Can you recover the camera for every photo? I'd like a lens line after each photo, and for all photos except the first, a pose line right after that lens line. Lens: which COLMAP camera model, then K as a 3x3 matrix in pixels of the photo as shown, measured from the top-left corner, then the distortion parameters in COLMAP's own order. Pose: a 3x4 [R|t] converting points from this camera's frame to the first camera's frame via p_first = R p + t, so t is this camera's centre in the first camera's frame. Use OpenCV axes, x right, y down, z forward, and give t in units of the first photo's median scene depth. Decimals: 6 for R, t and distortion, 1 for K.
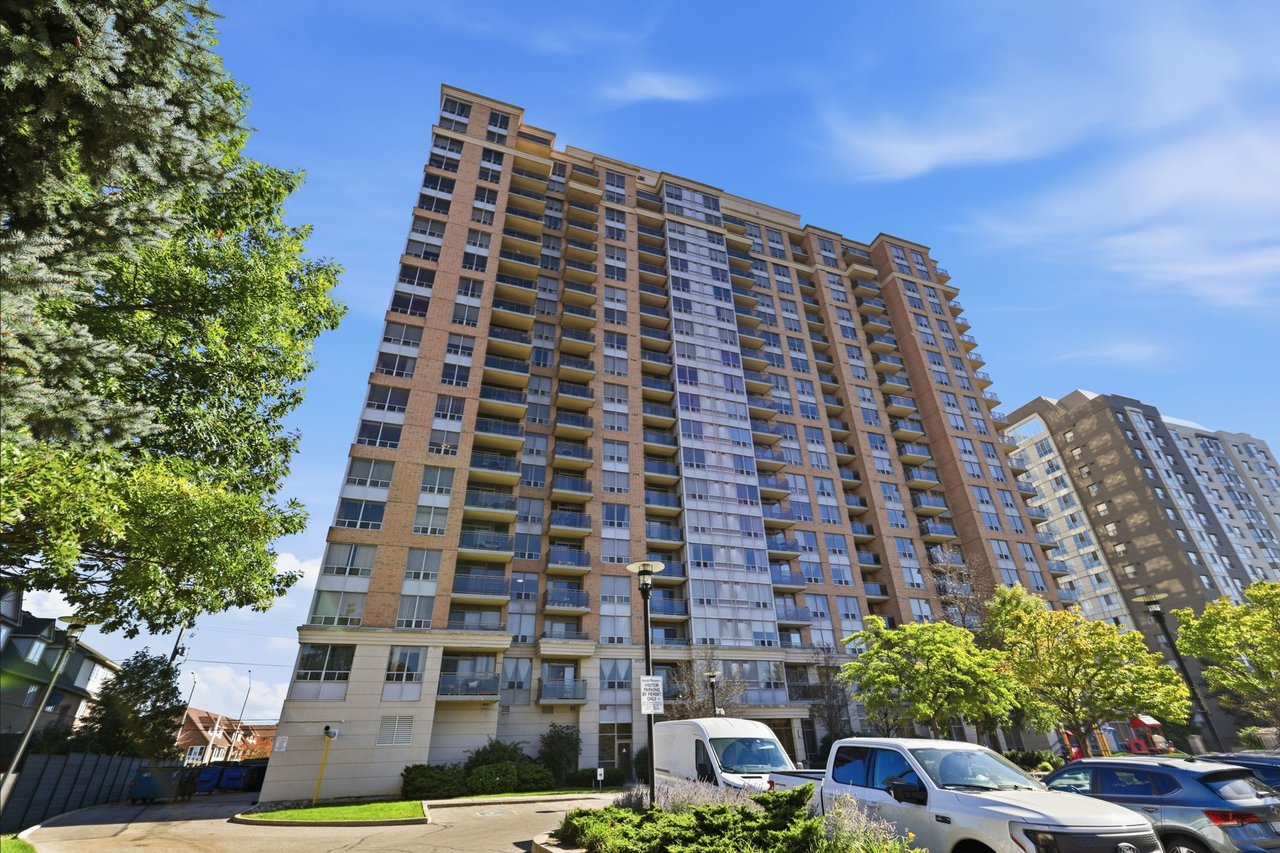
lens RADIAL K [[578.2, 0, 644.9], [0, 578.2, 415.8], [0, 0, 1]] dist [0.001667, 0.000006]
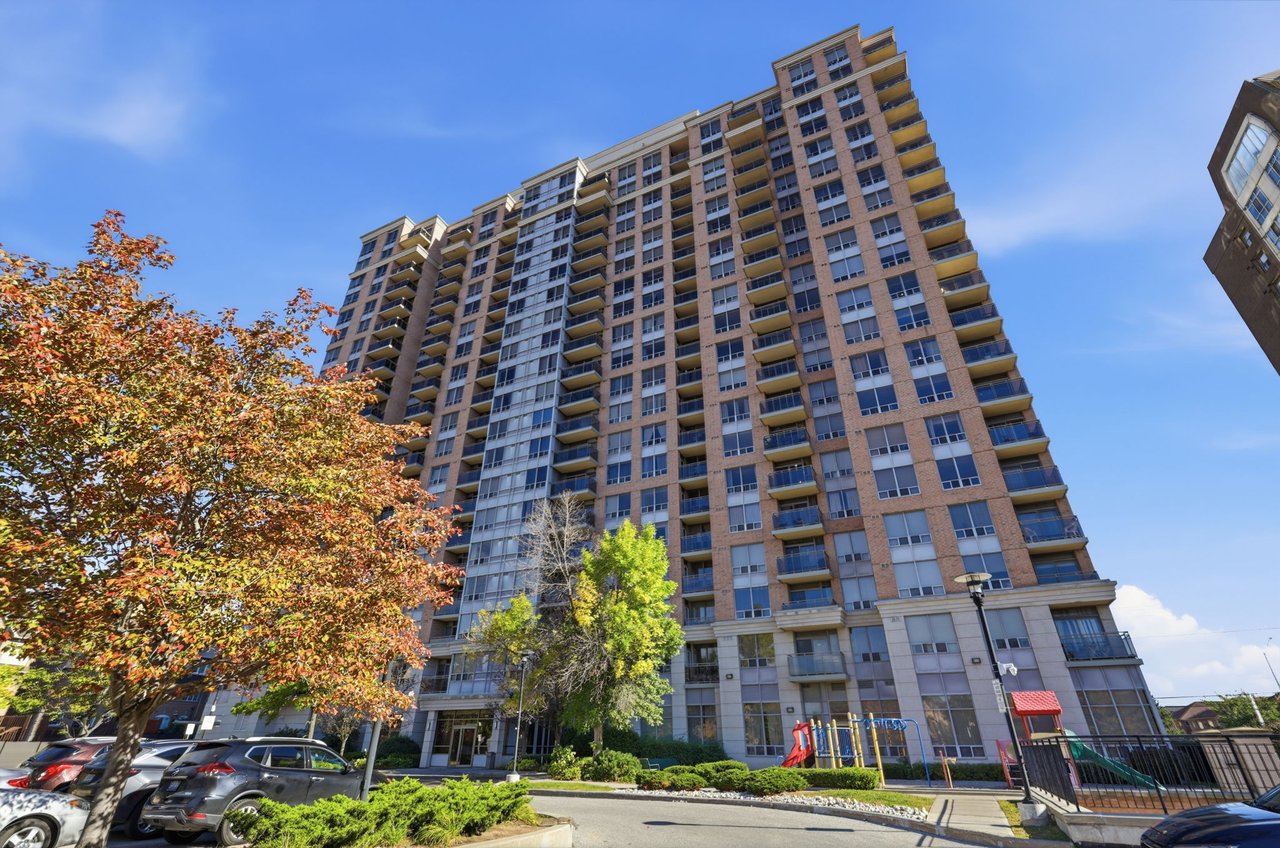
lens RADIAL K [[578.2, 0, 644.9], [0, 578.2, 413.3], [0, 0, 1]] dist [0.001667, 0.000006]
pose [[0.711655, -0.327438, -0.621555, 0.877786], [0.346123, 0.933328, -0.095385, 0.176881], [0.611347, -0.147254, 0.777542, 0.347484]]
